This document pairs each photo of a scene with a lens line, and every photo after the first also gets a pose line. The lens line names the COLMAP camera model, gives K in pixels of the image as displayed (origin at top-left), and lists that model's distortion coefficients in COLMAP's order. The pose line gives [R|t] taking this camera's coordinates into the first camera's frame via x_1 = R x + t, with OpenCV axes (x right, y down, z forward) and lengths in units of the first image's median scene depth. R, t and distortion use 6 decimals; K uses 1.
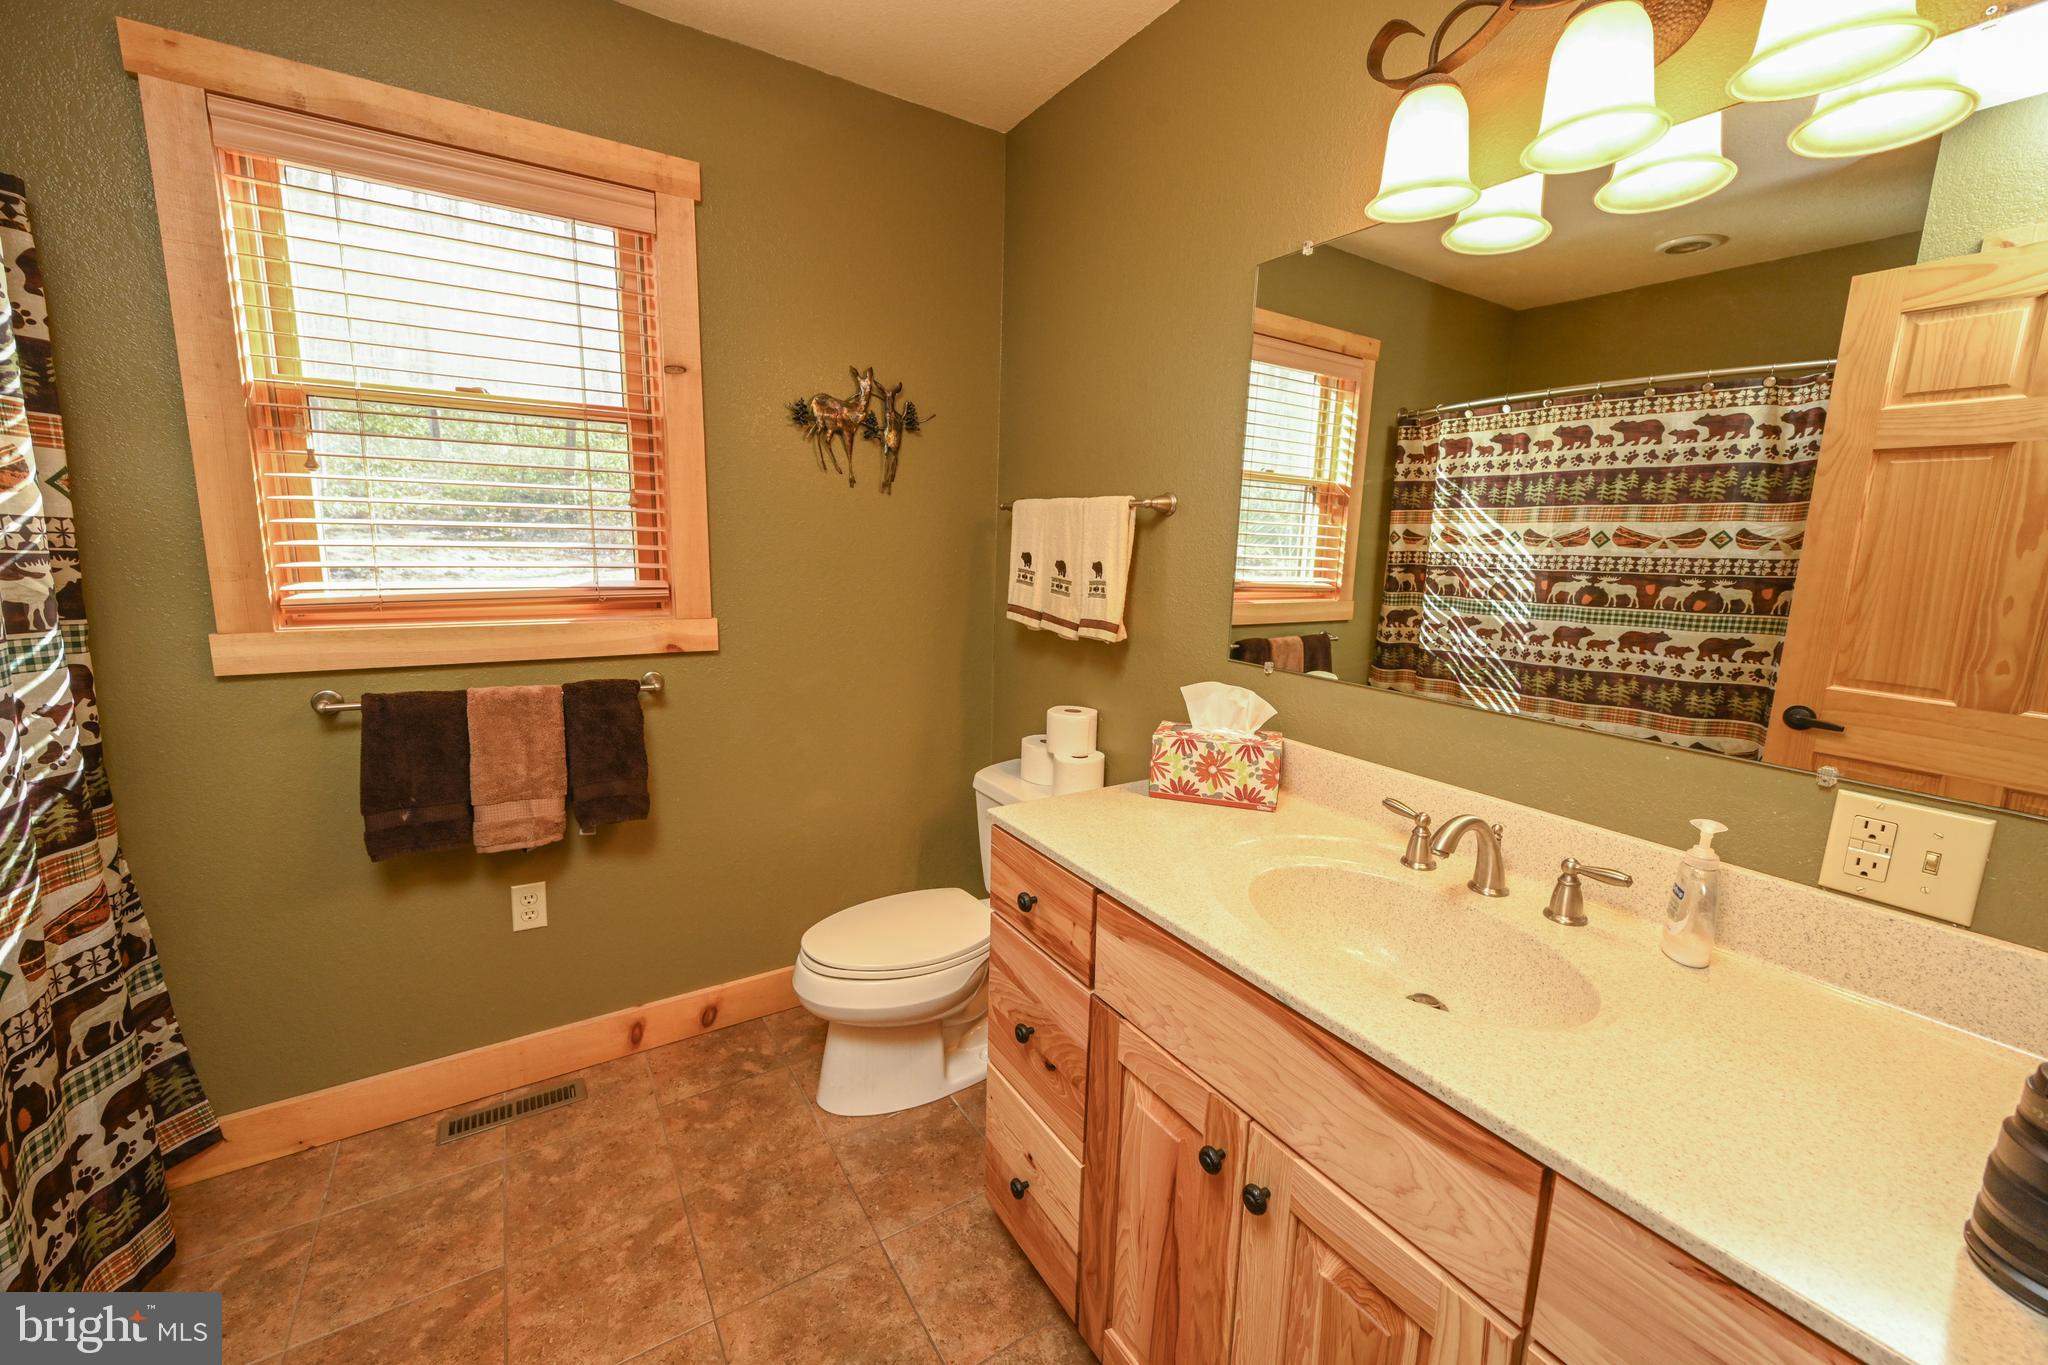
lens RADIAL K [[806.3, 0, 1018.2], [0, 806.3, 677.6], [0, 0, 1]] dist [-0.001600, 0.000231]
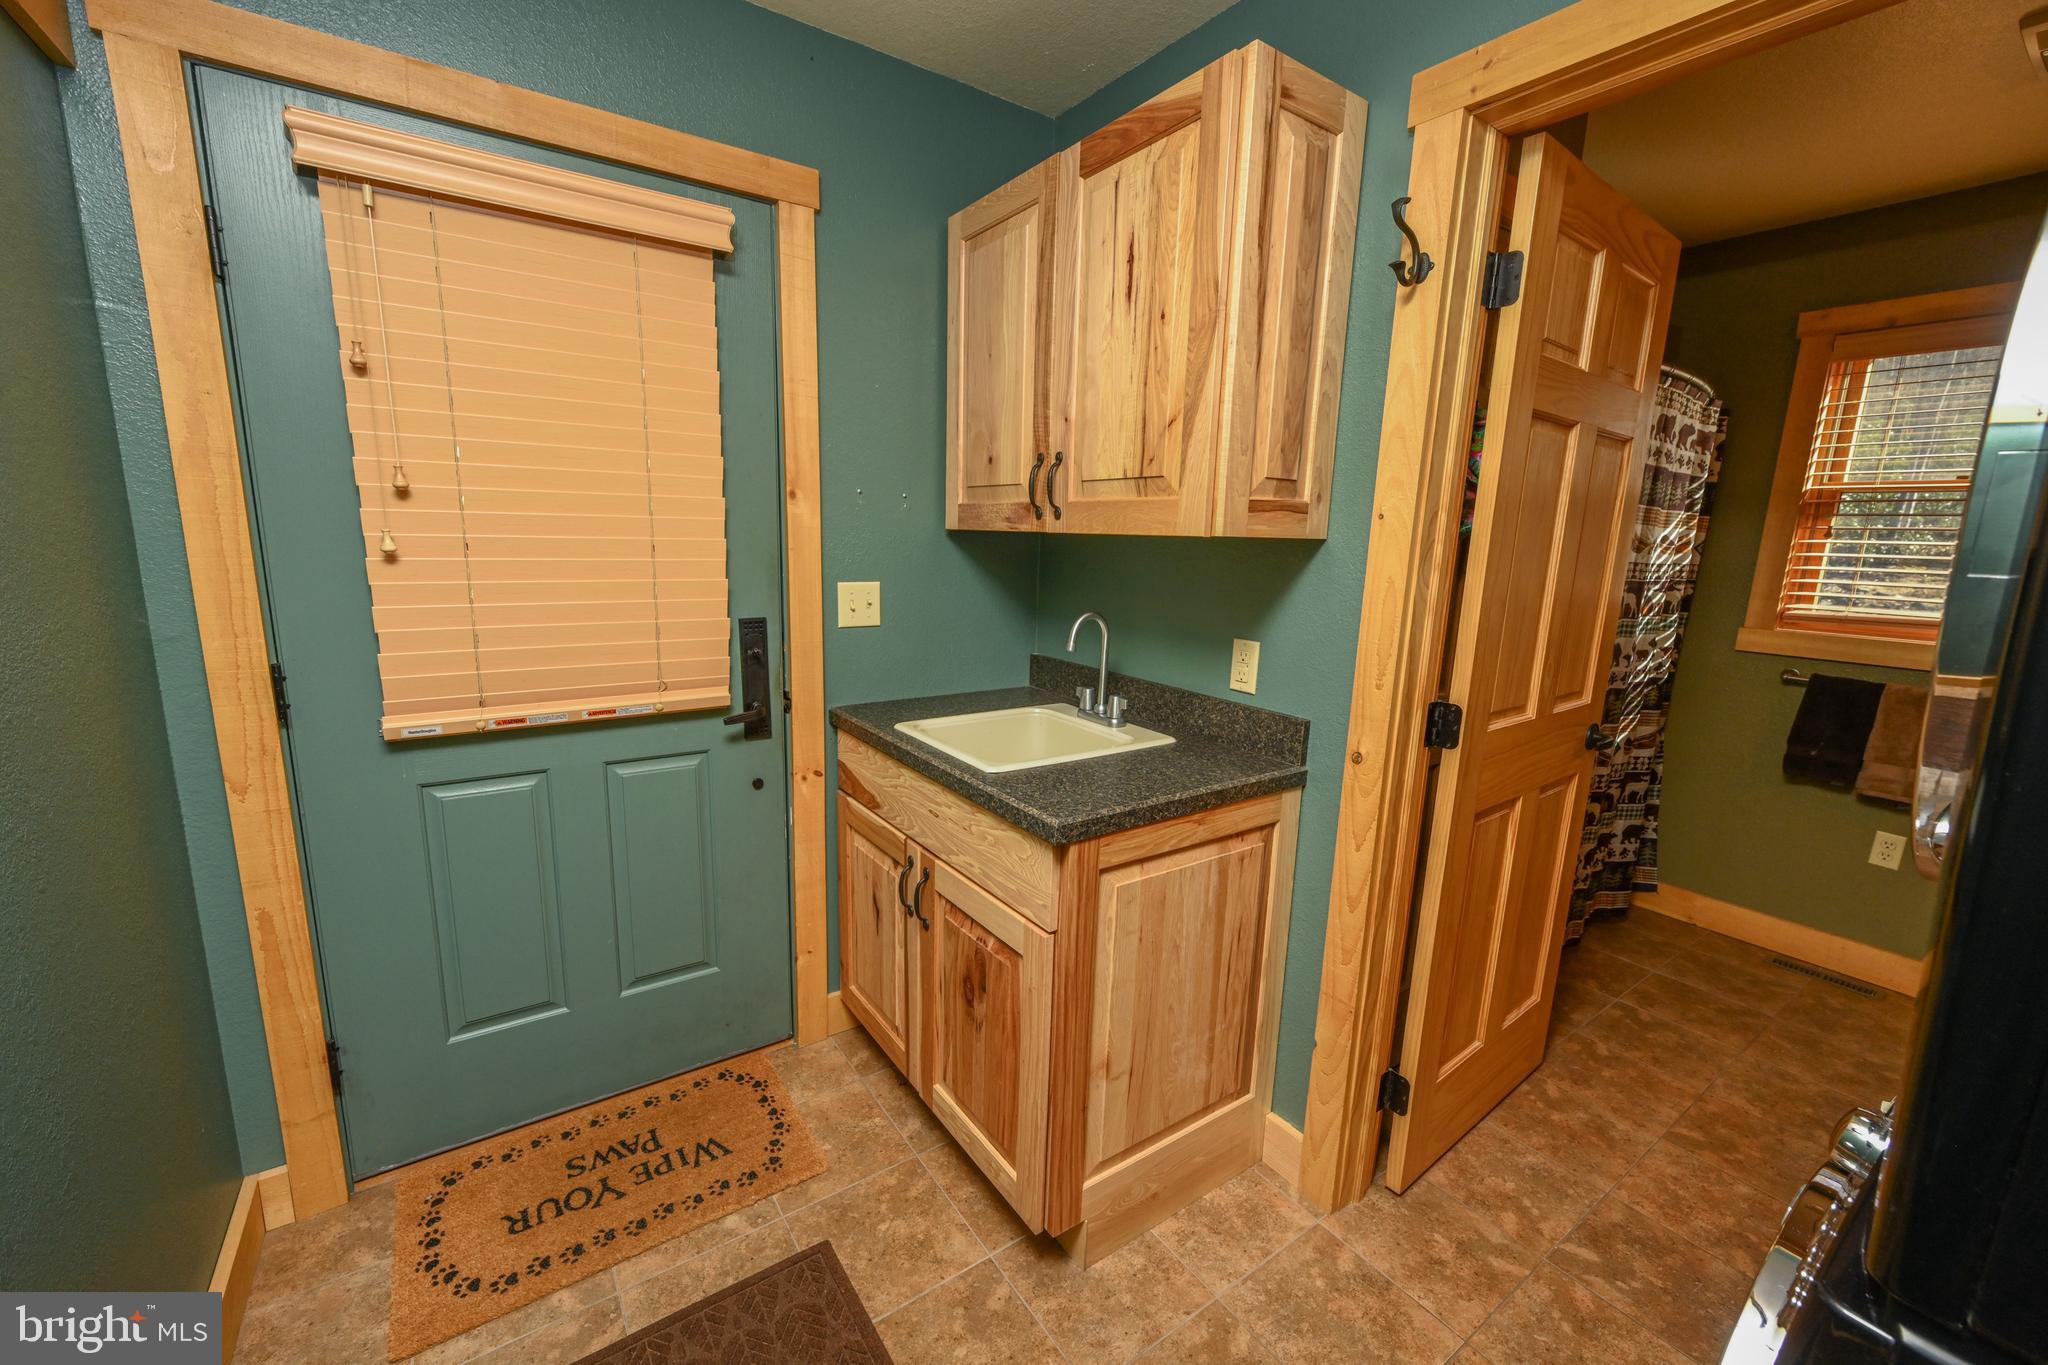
lens RADIAL K [[818.4, 0, 1026.0], [0, 818.4, 688.7], [0, 0, 1]] dist [-0.001177, -0.000019]
pose [[0.048512, 0.167299, -0.984712, 0.676023], [-0.201861, 0.967172, 0.154374, 0.105590], [0.978212, 0.191286, 0.080691, -0.625372]]
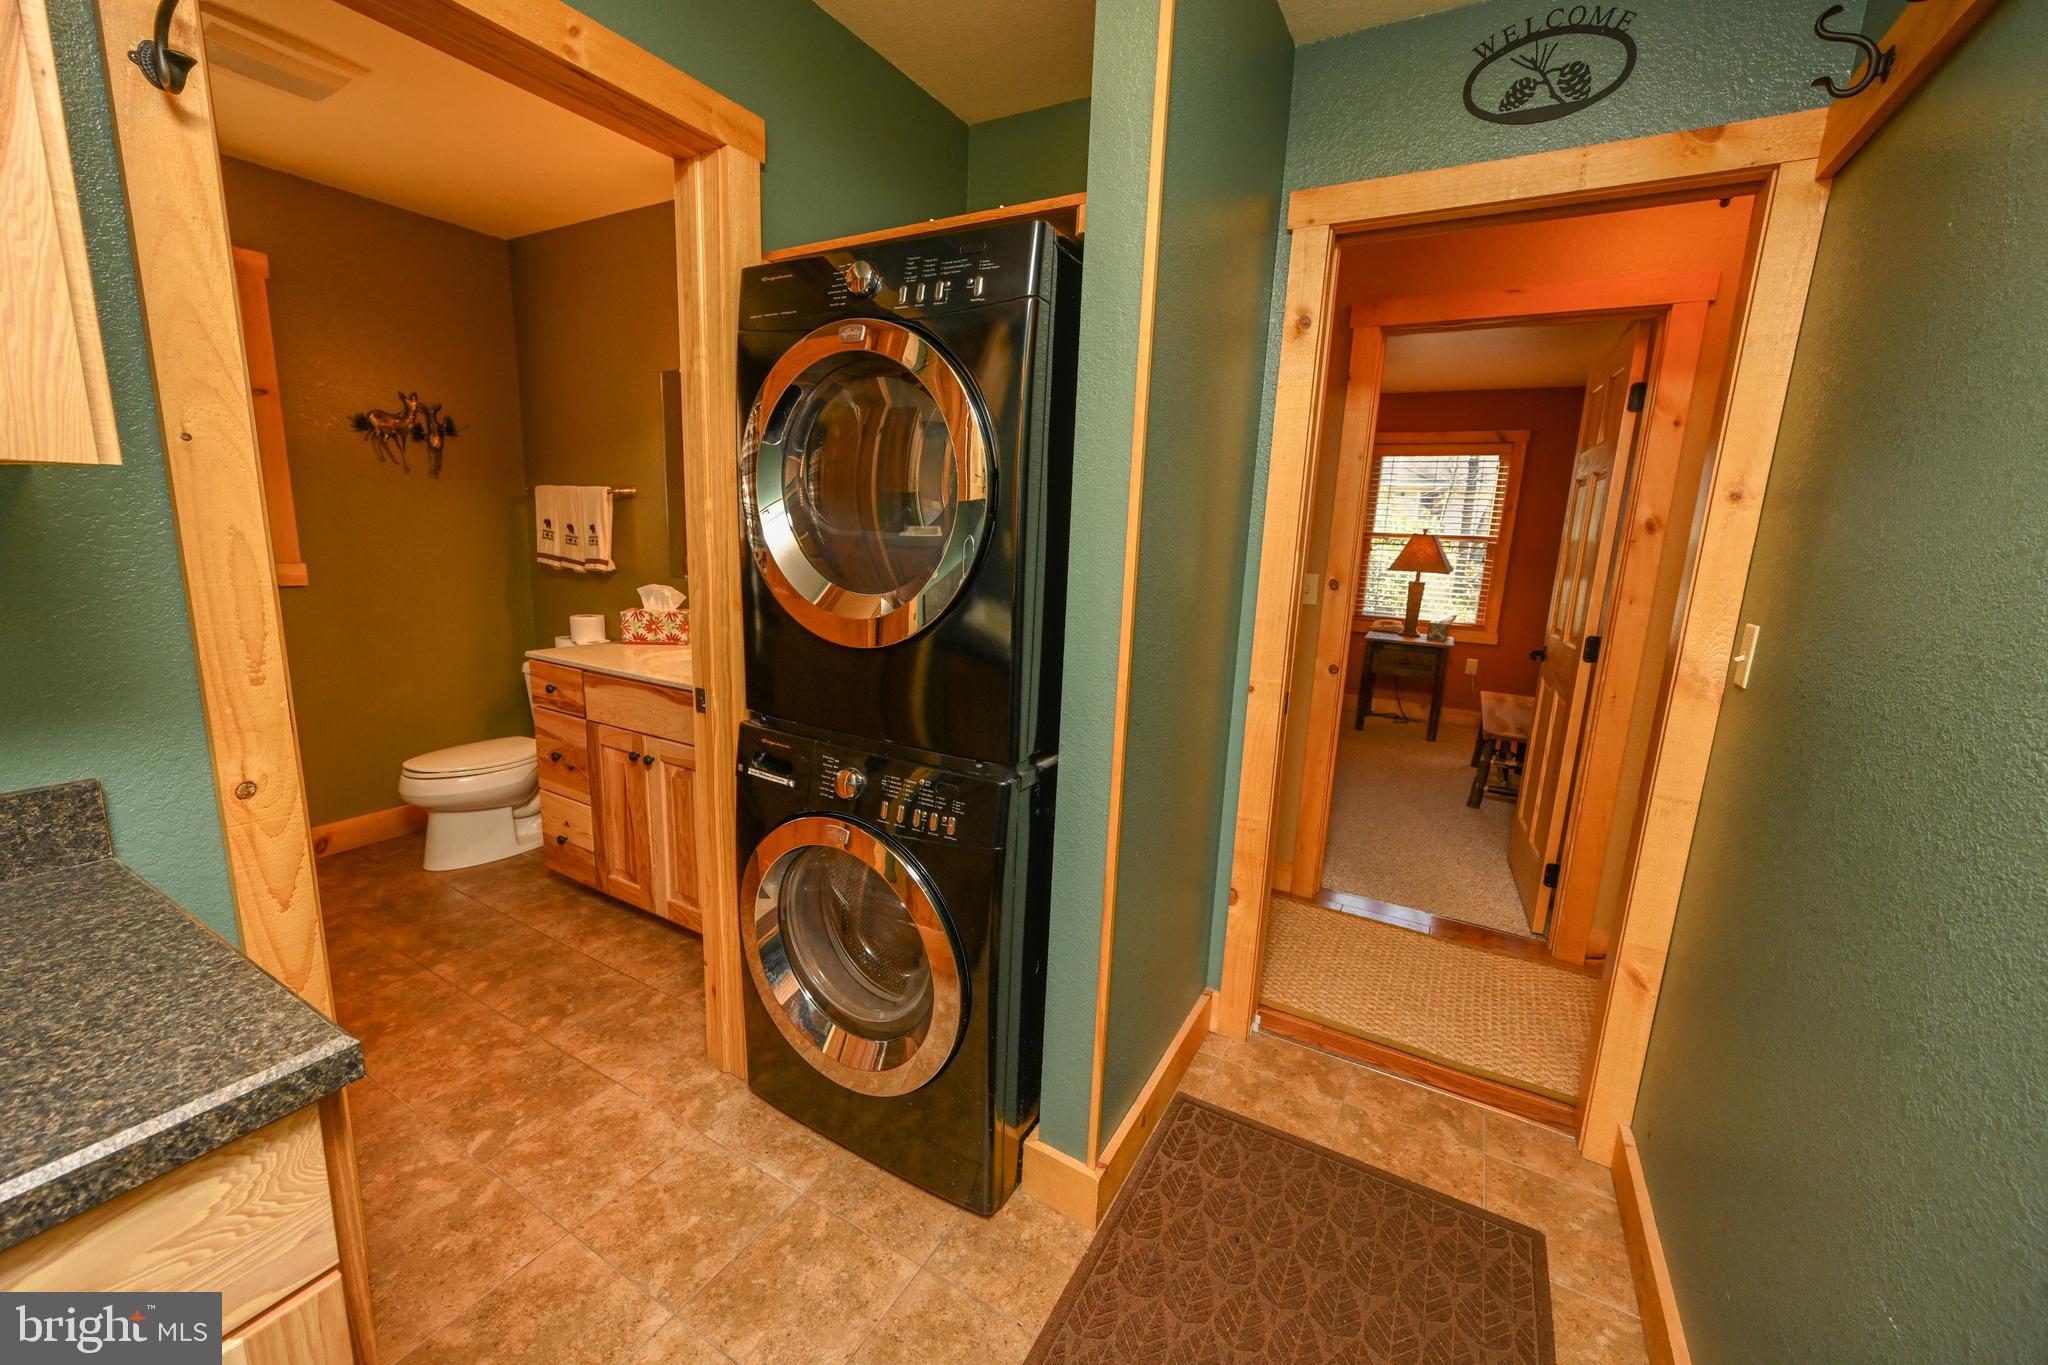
lens RADIAL K [[806.3, 0, 1018.2], [0, 806.3, 677.6], [0, 0, 1]] dist [-0.001600, 0.000231]
pose [[0.883353, -0.080316, 0.461776, 0.084682], [0.065857, 0.996704, 0.047376, 0.166555], [-0.464059, -0.011439, 0.885730, -0.988355]]
